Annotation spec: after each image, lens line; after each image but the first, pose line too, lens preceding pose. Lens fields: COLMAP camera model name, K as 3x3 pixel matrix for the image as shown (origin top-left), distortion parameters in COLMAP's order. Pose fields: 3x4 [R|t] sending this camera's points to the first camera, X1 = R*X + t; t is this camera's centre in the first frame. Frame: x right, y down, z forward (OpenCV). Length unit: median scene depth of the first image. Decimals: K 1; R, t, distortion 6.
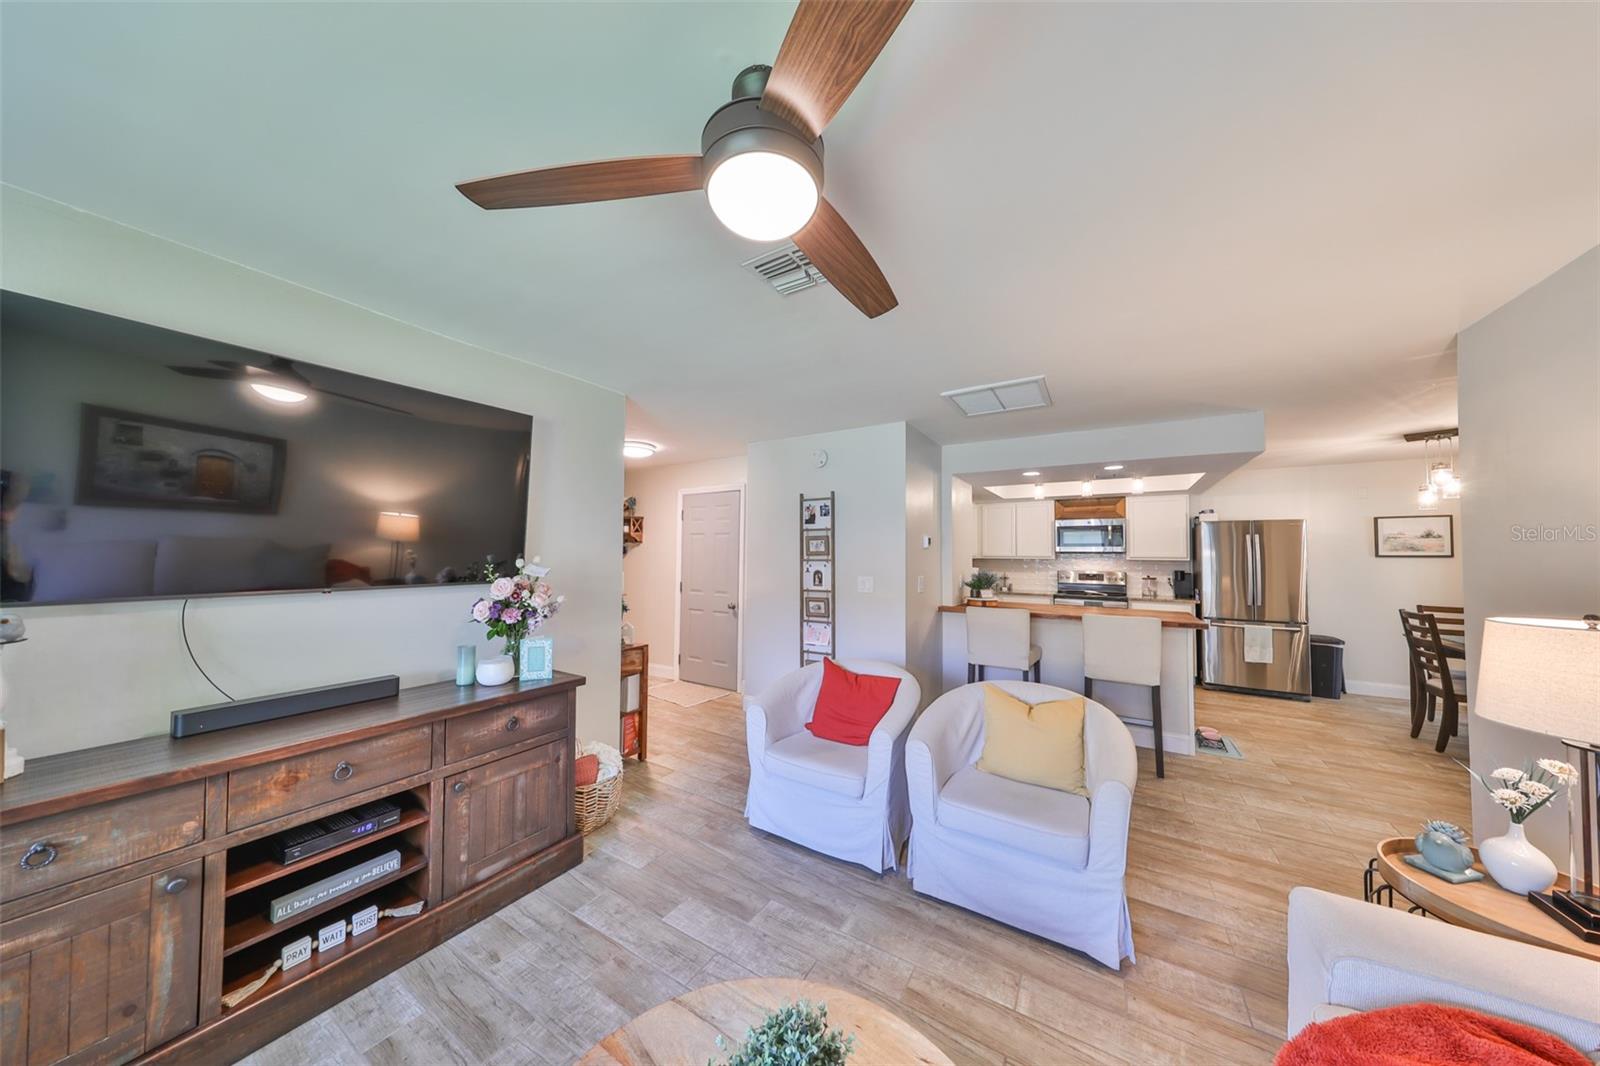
lens RADIAL K [[491.2, 0, 800.0], [0, 491.2, 533.0], [0, 0, 1]] dist [-0.001896, -0.000036]
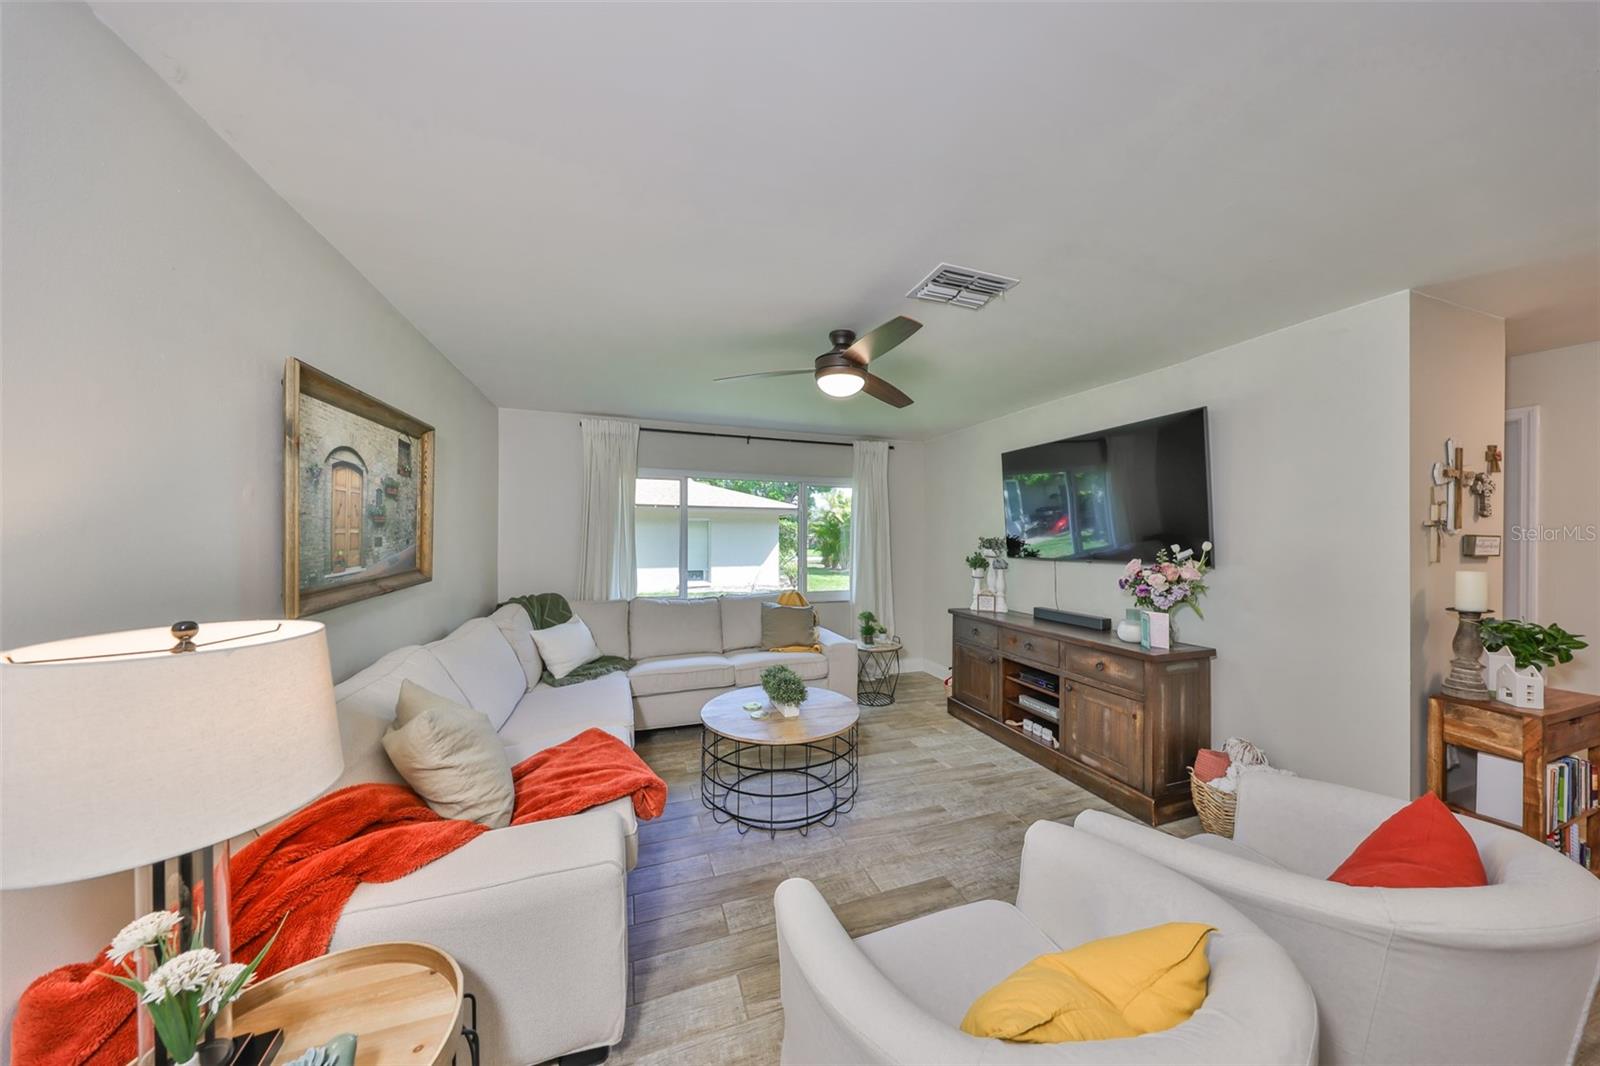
lens RADIAL K [[494.3, 0, 800.0], [0, 494.3, 533.0], [0, 0, 1]] dist [0.000403, 0.000004]
pose [[-0.617521, -0.011320, -0.786473, 1.148460], [0.025722, 0.999071, -0.034576, 0.063937], [0.786134, -0.041581, -0.616656, 1.411528]]
